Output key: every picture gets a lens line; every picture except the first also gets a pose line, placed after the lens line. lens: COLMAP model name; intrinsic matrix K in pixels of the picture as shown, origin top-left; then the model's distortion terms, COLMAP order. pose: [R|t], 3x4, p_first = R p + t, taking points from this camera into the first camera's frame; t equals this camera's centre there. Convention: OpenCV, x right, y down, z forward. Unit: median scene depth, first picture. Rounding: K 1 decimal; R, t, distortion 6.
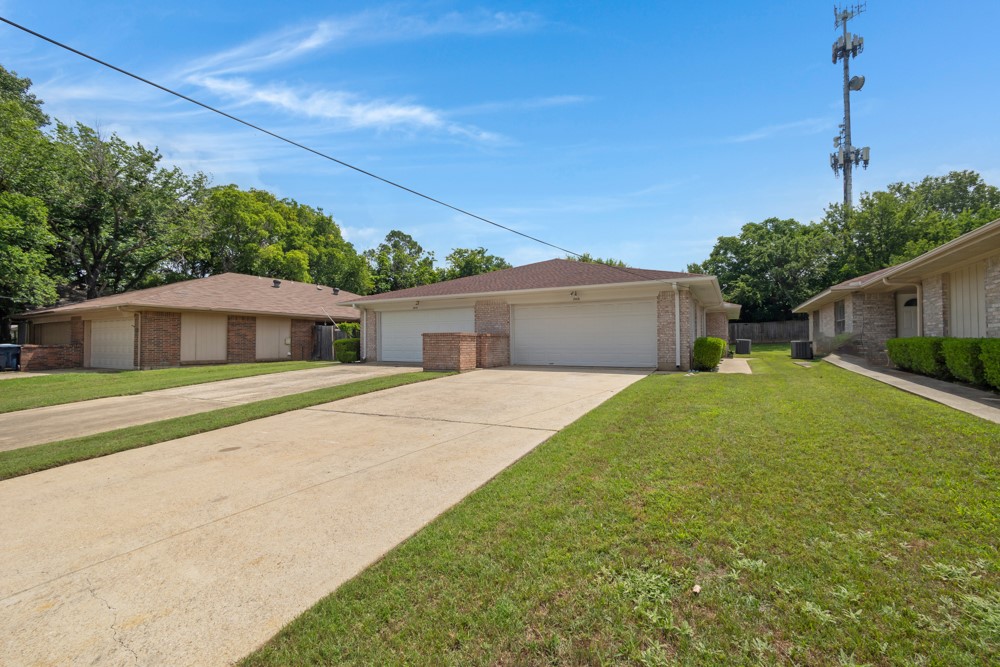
lens RADIAL K [[435.2, 0, 503.9], [0, 435.2, 334.3], [0, 0, 1]] dist [-0.003658, 0.000175]
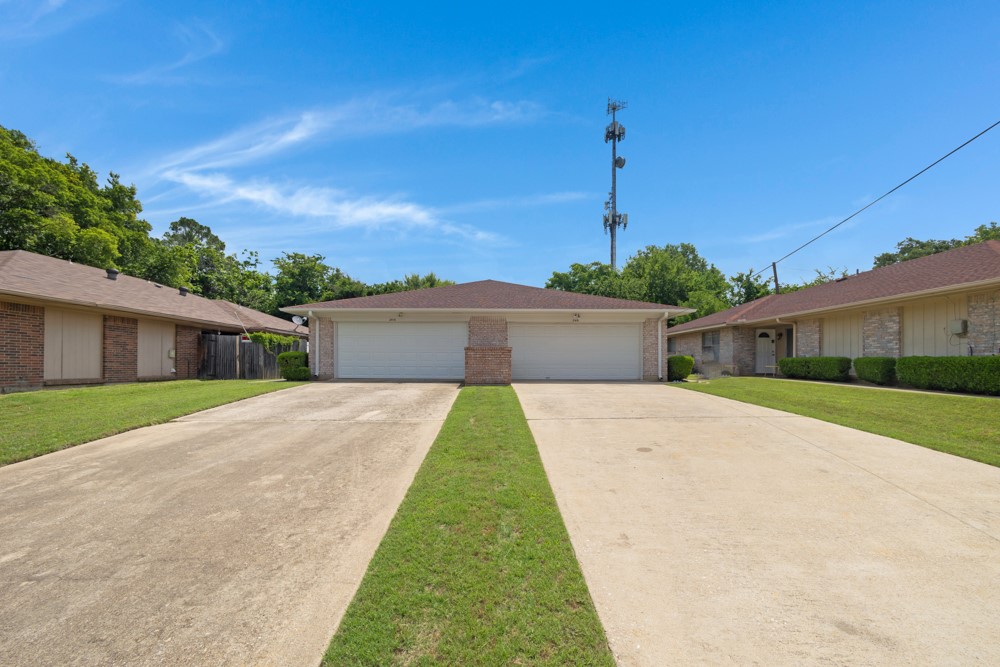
lens RADIAL K [[442.2, 0, 492.6], [0, 442.2, 363.2], [0, 0, 1]] dist [-0.003681, 0.000014]
pose [[0.875504, 0.008493, 0.483136, -0.254271], [-0.017372, 0.999752, 0.013906, 0.007878], [-0.482898, -0.020568, 0.875435, 0.041903]]
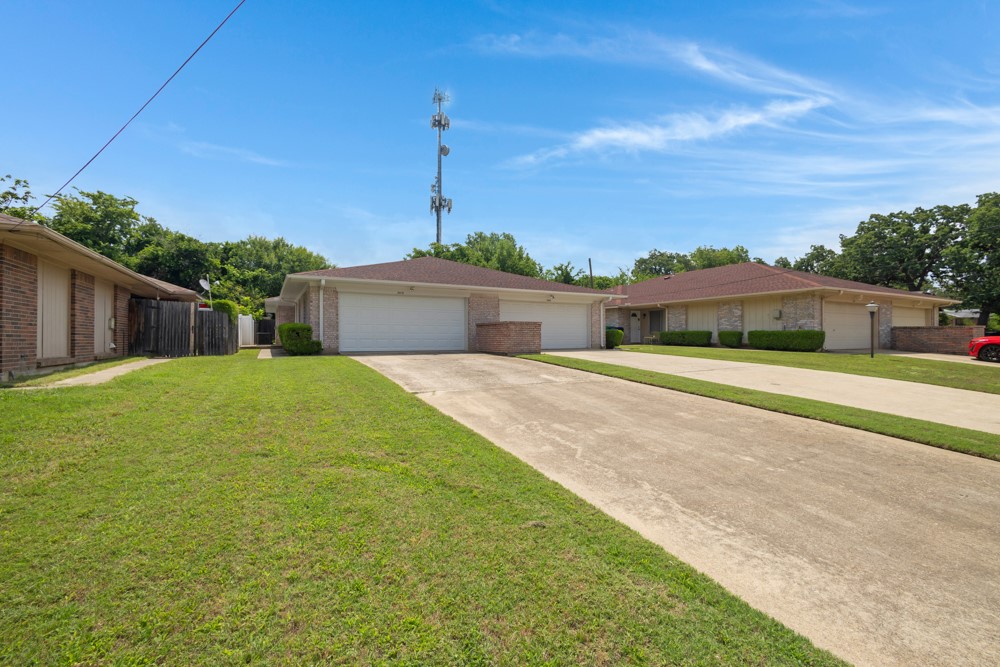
lens RADIAL K [[435.2, 0, 503.9], [0, 435.2, 334.3], [0, 0, 1]] dist [-0.003658, 0.000175]
pose [[0.520877, 0.010360, 0.853569, -0.478148], [-0.019325, 0.999813, -0.000343, 0.013315], [-0.853413, -0.016316, 0.520979, 0.176607]]
